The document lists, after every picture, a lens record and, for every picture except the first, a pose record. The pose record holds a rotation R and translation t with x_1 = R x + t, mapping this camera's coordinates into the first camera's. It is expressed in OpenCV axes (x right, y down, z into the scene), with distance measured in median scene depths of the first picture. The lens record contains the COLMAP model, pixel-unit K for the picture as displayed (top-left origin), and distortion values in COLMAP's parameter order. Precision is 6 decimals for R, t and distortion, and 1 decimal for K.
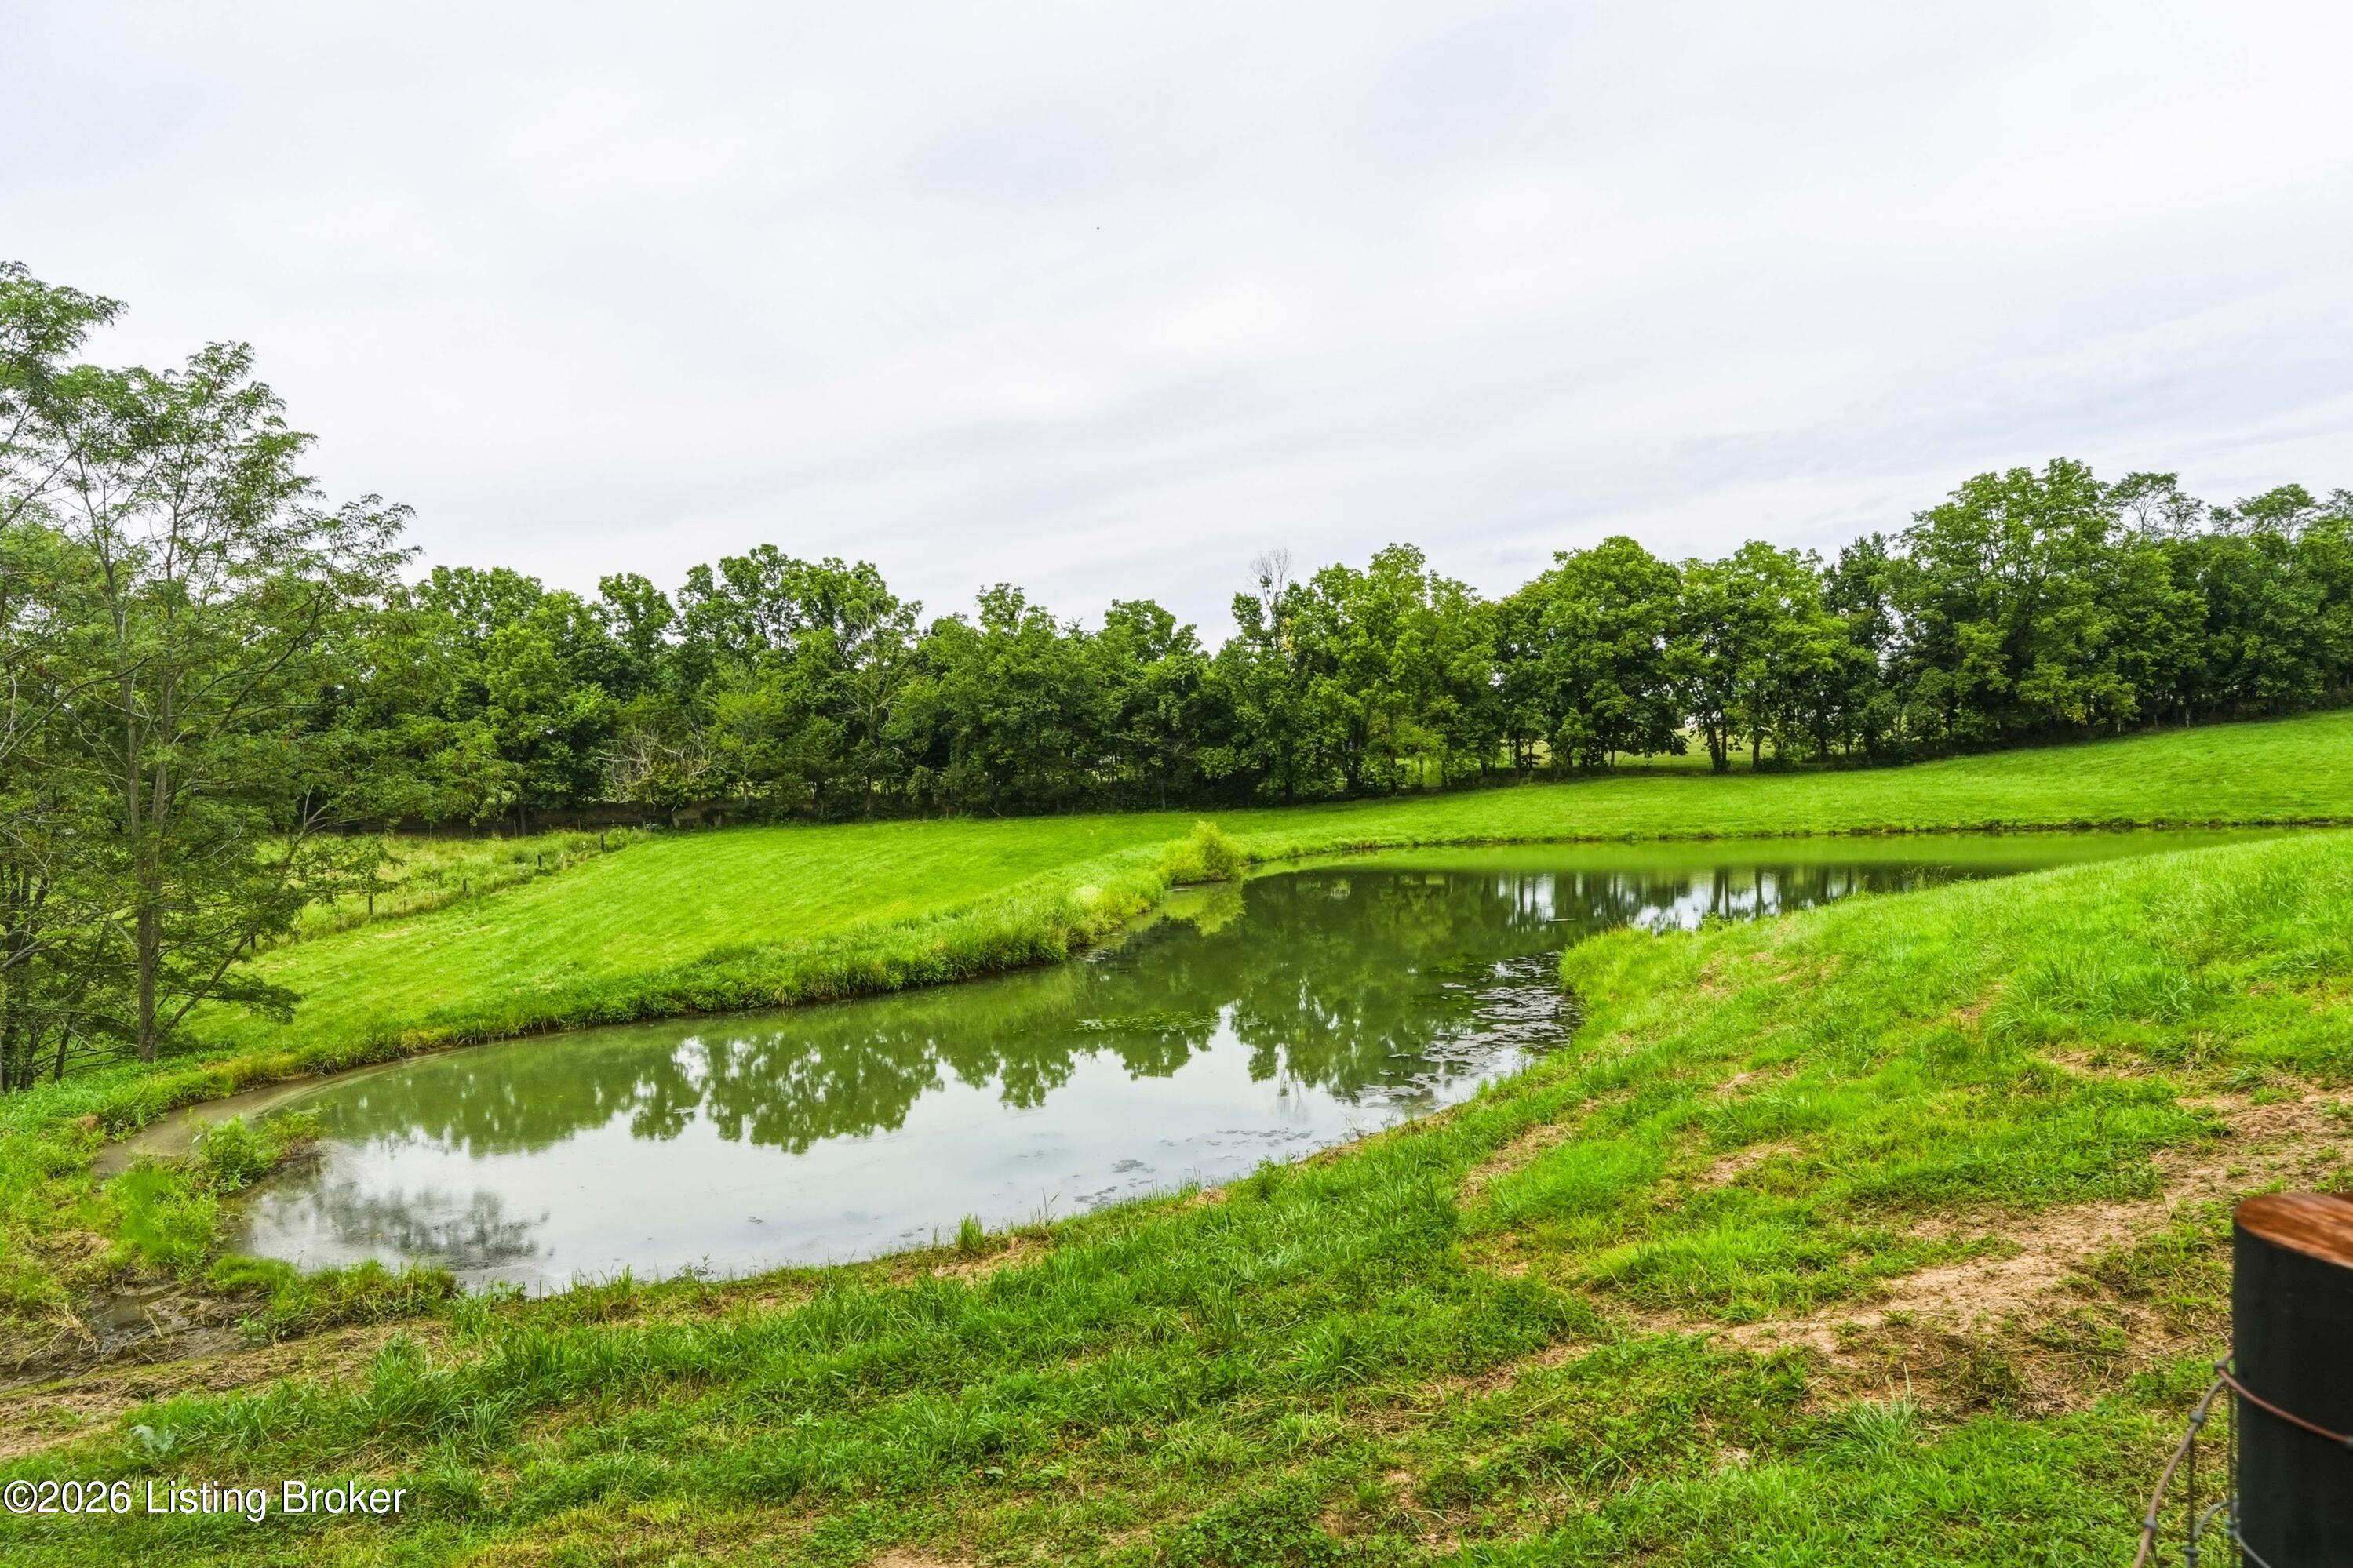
lens RADIAL K [[1266.7, 0, 1174.0], [0, 1266.7, 858.1], [0, 0, 1]] dist [-0.045764, 0.000151]
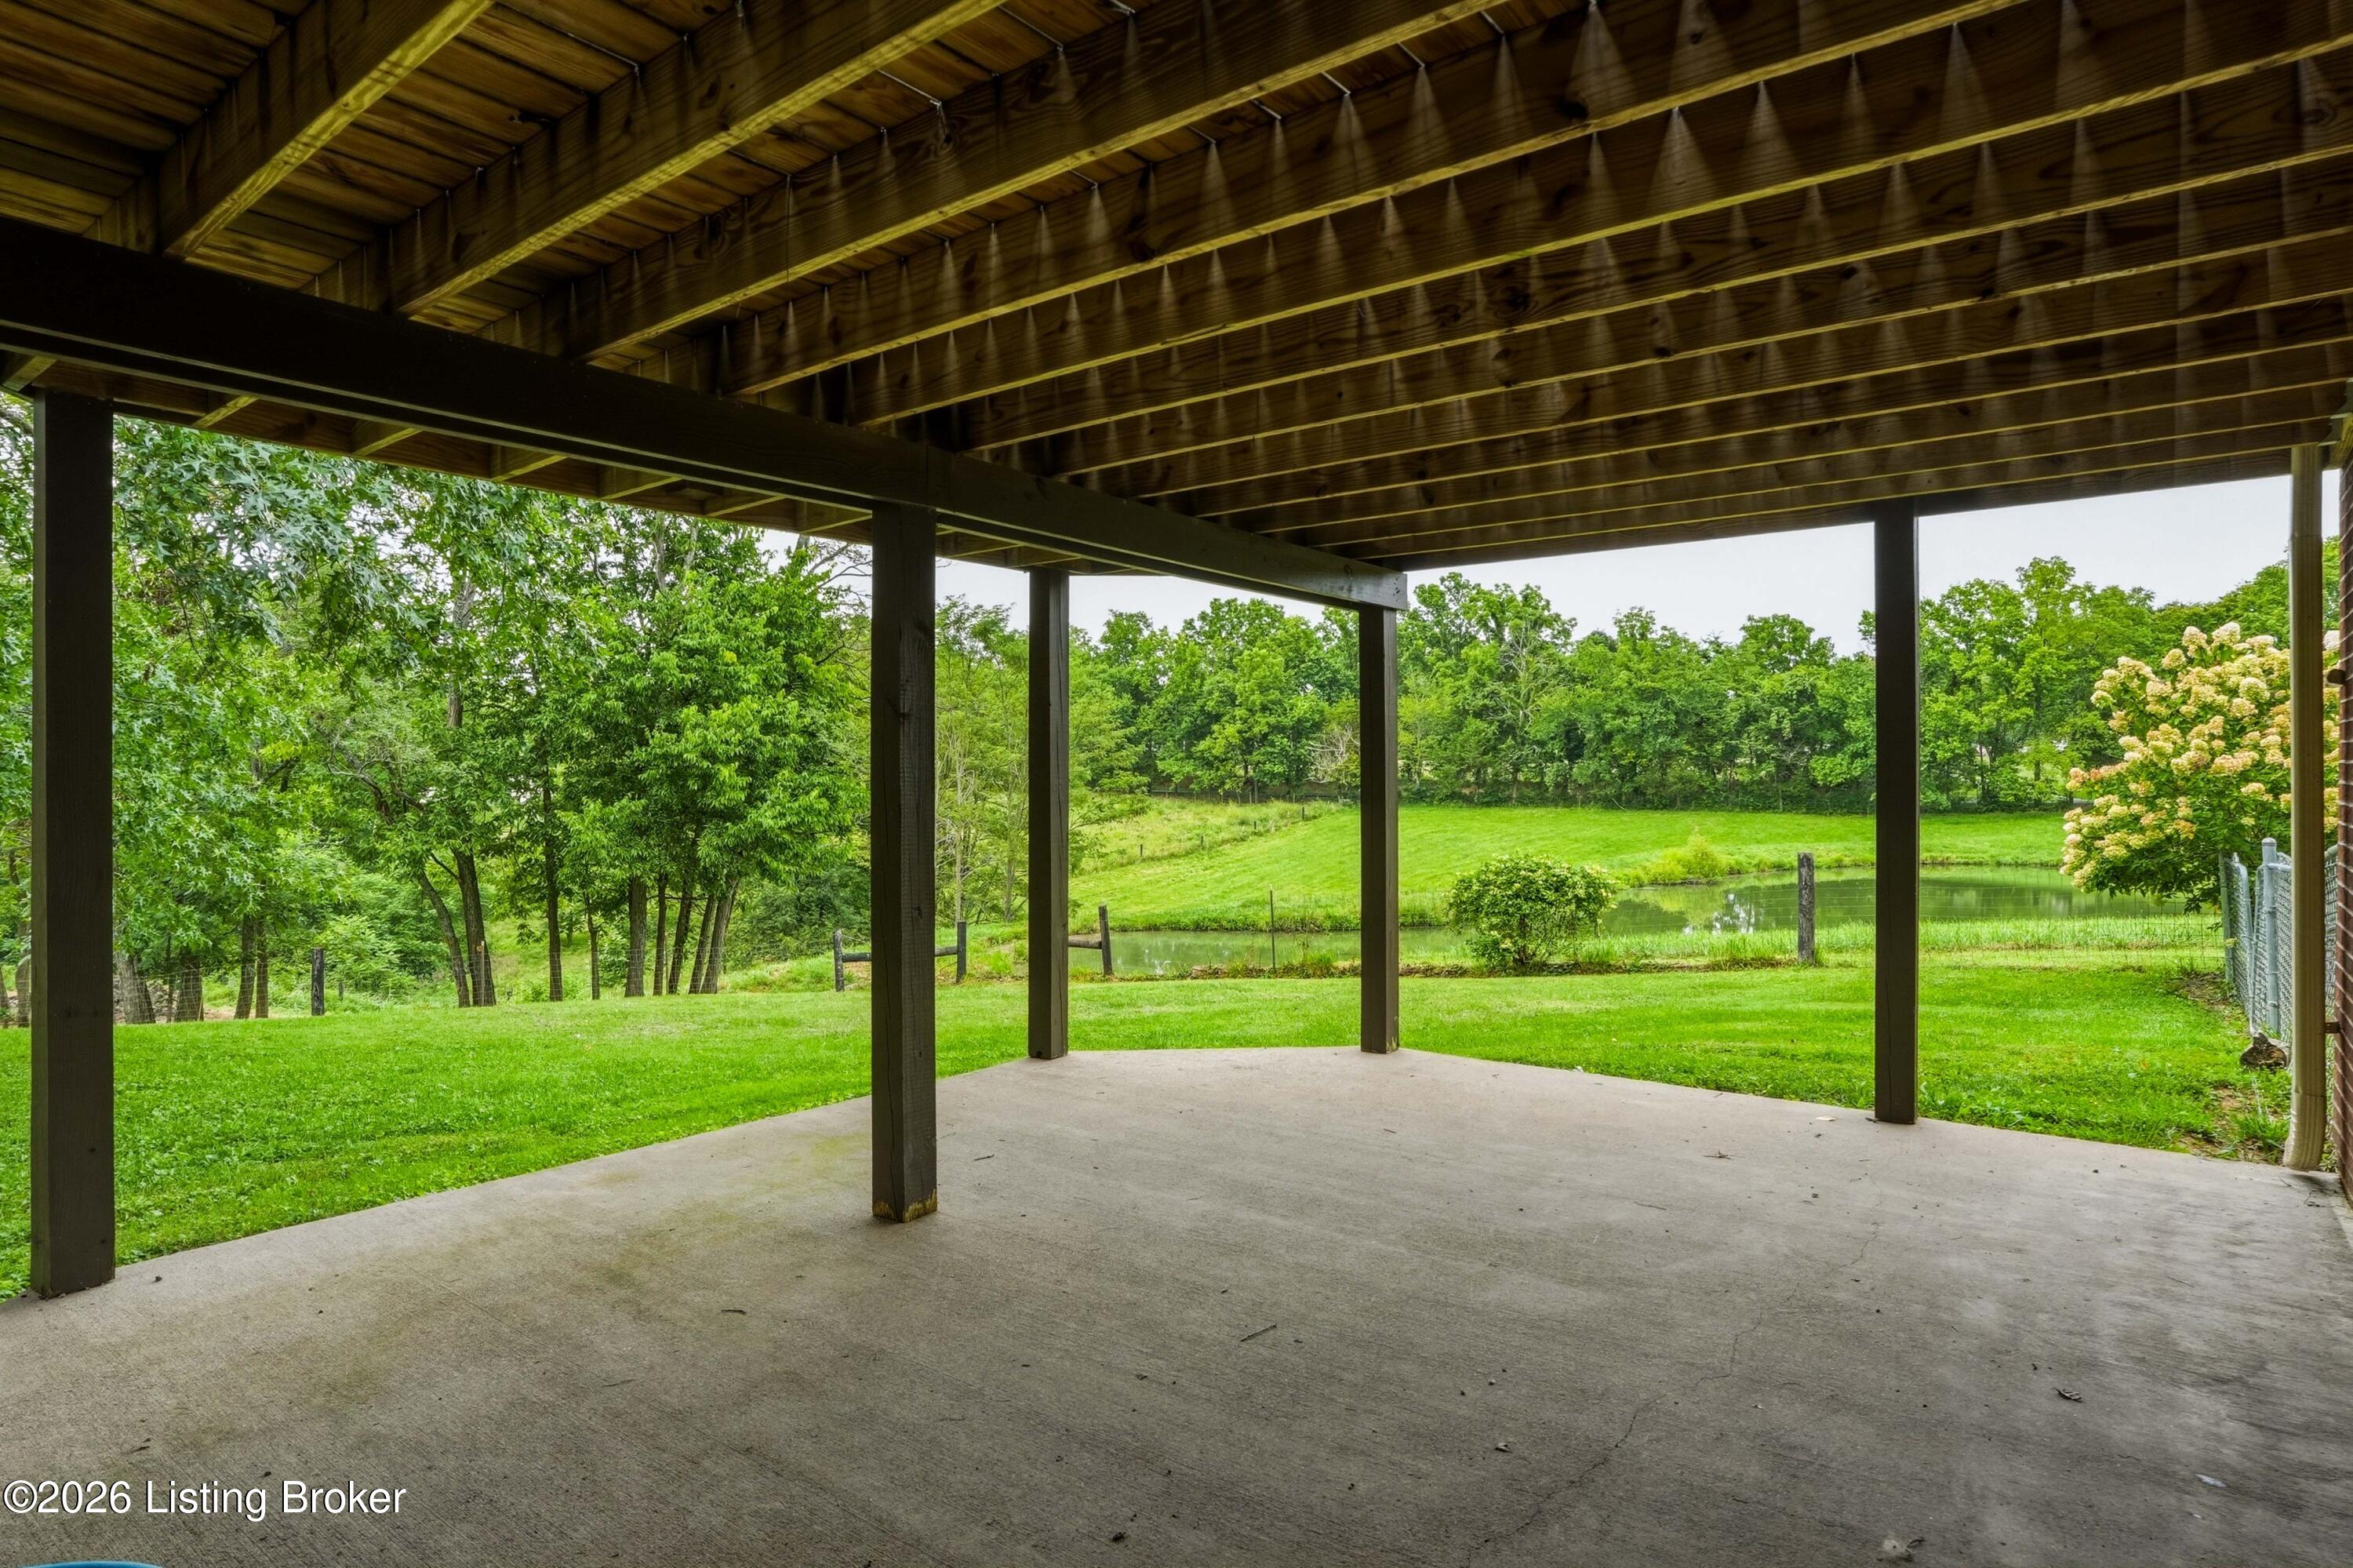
lens RADIAL K [[1154.3, 0, 1220.2], [0, 1154.3, 779.0], [0, 0, 1]] dist [-0.000663, 0.007576]
pose [[0.860483, 0.041142, -0.507816, 0.082257], [-0.062762, 0.997702, -0.025518, -0.010805], [0.505599, 0.053829, 0.861088, -0.092914]]
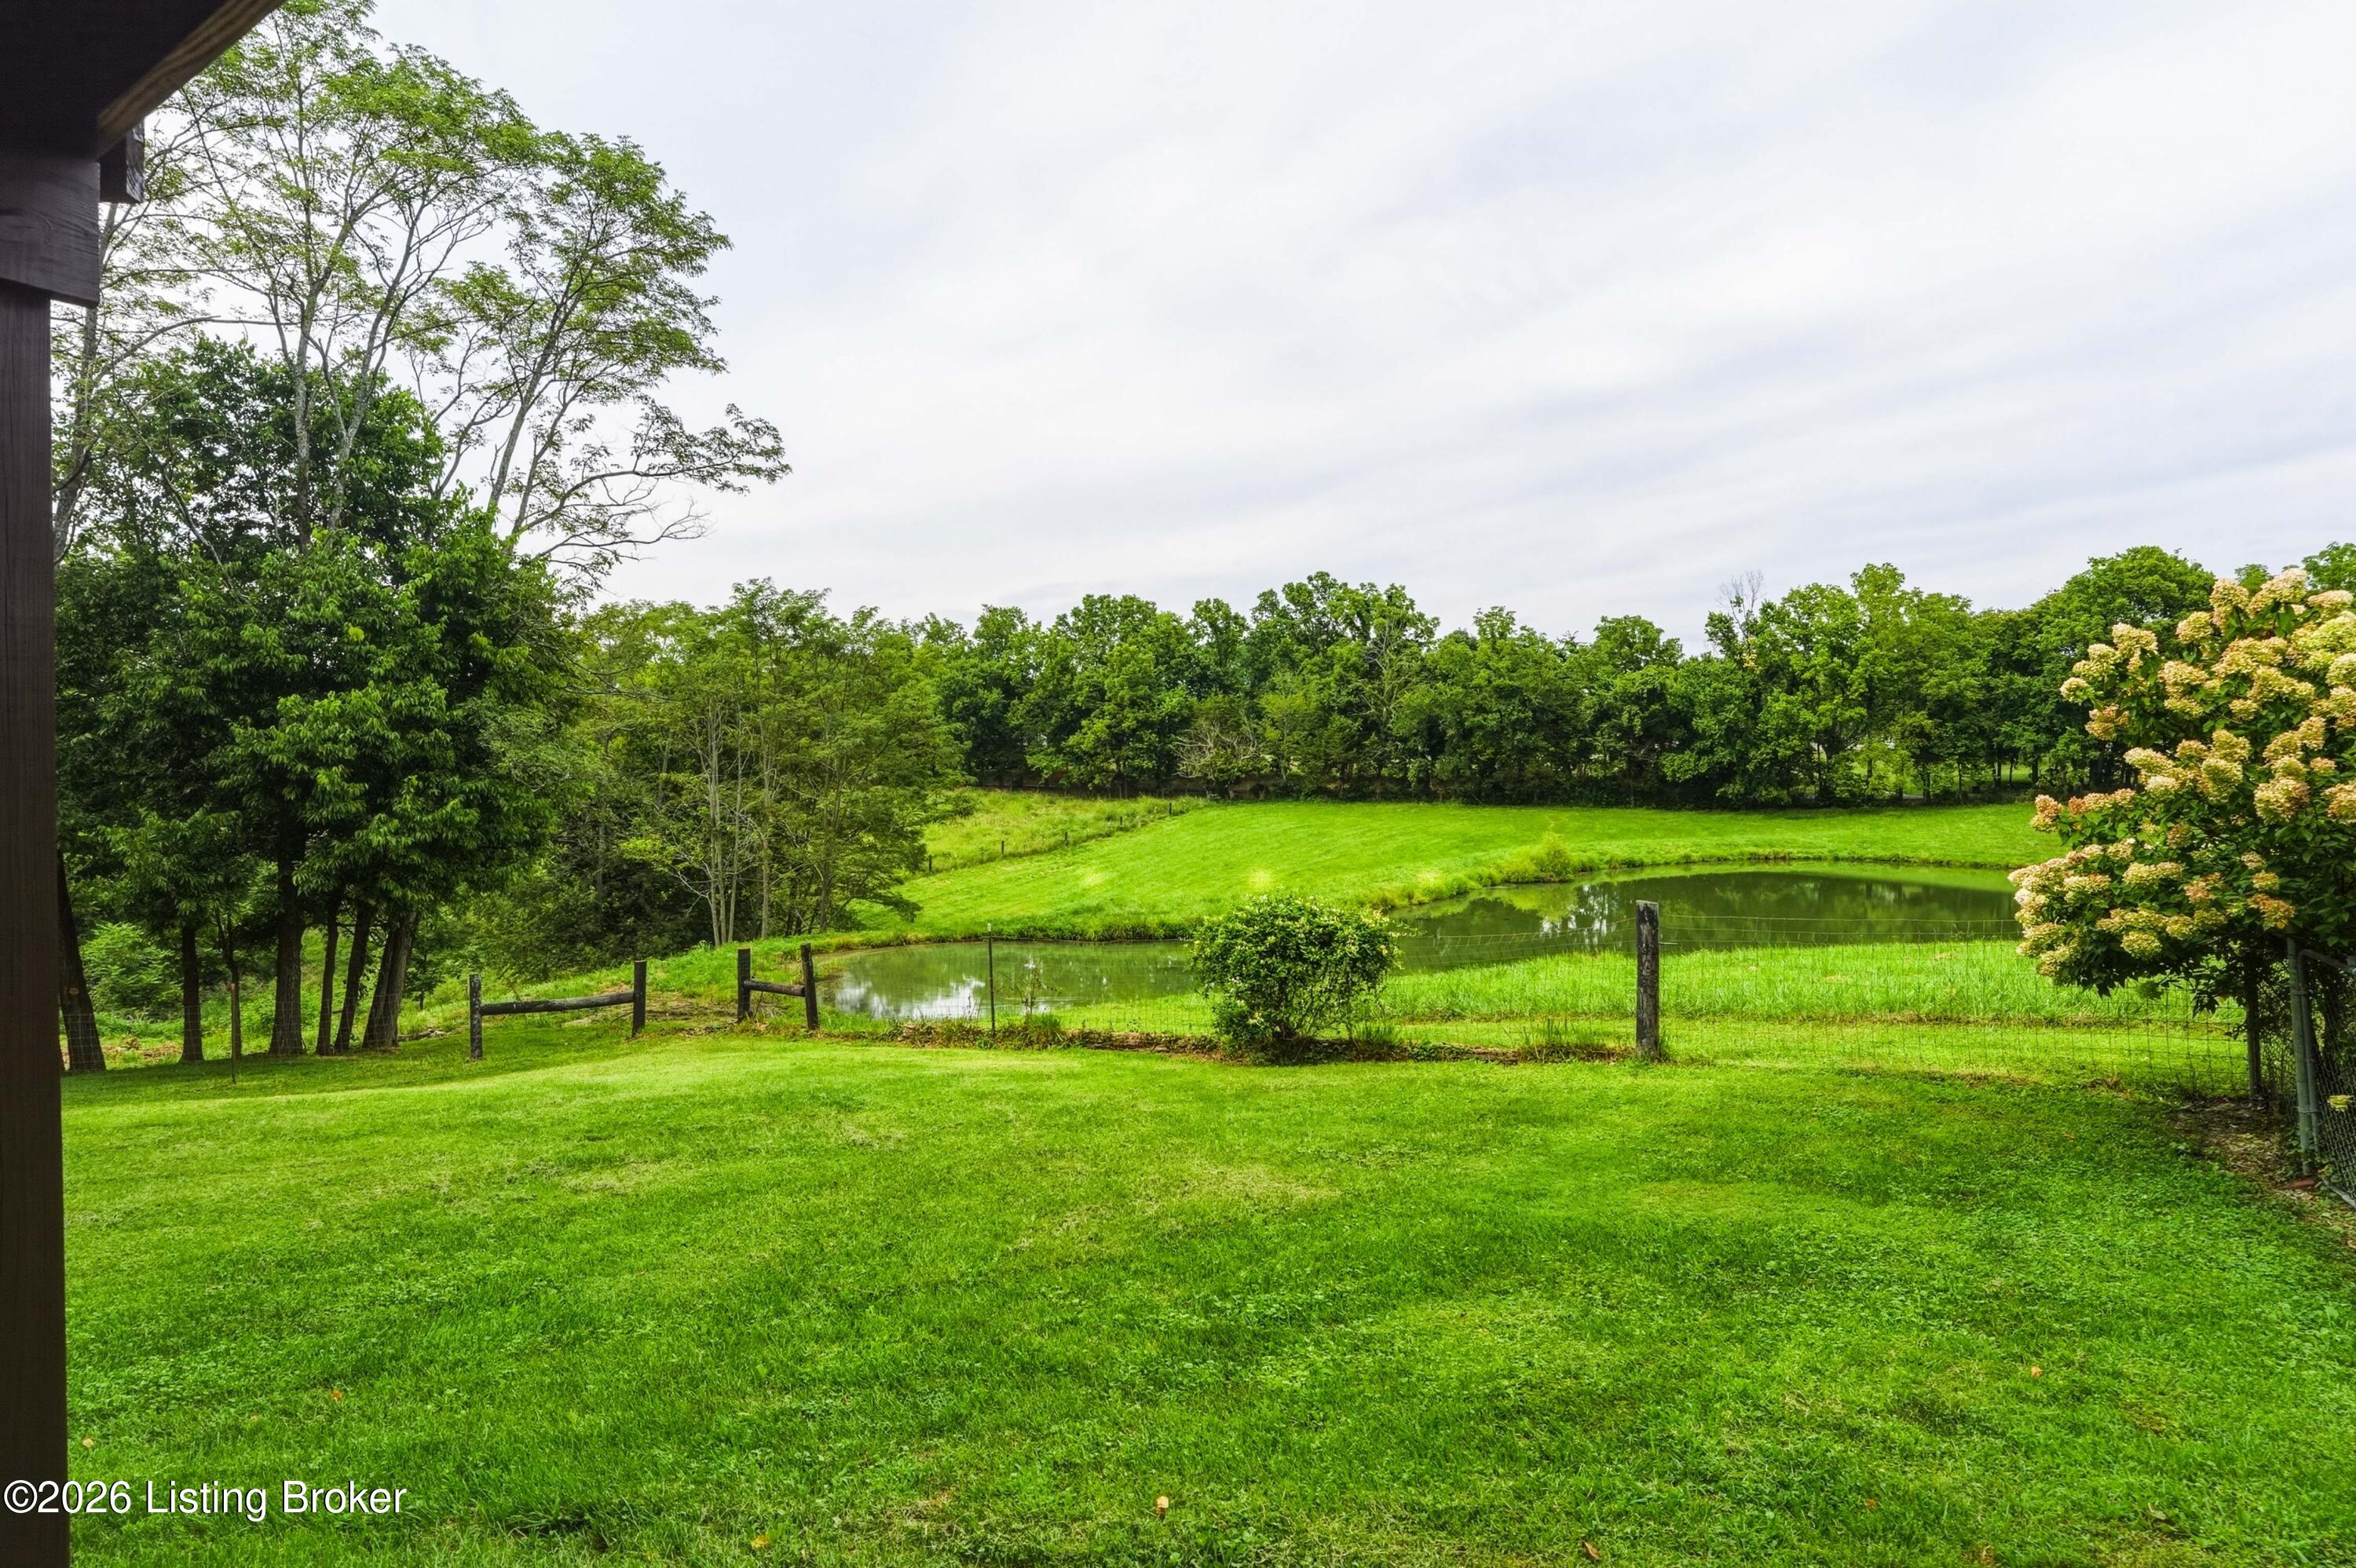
lens RADIAL K [[1127.4, 0, 1171.6], [0, 1127.4, 769.8], [0, 0, 1]] dist [-0.000551, 0.000045]
pose [[0.890811, 0.041445, -0.452479, 0.080978], [-0.062816, 0.997502, -0.032302, -0.013336], [0.450010, 0.057197, 0.891190, -0.067383]]
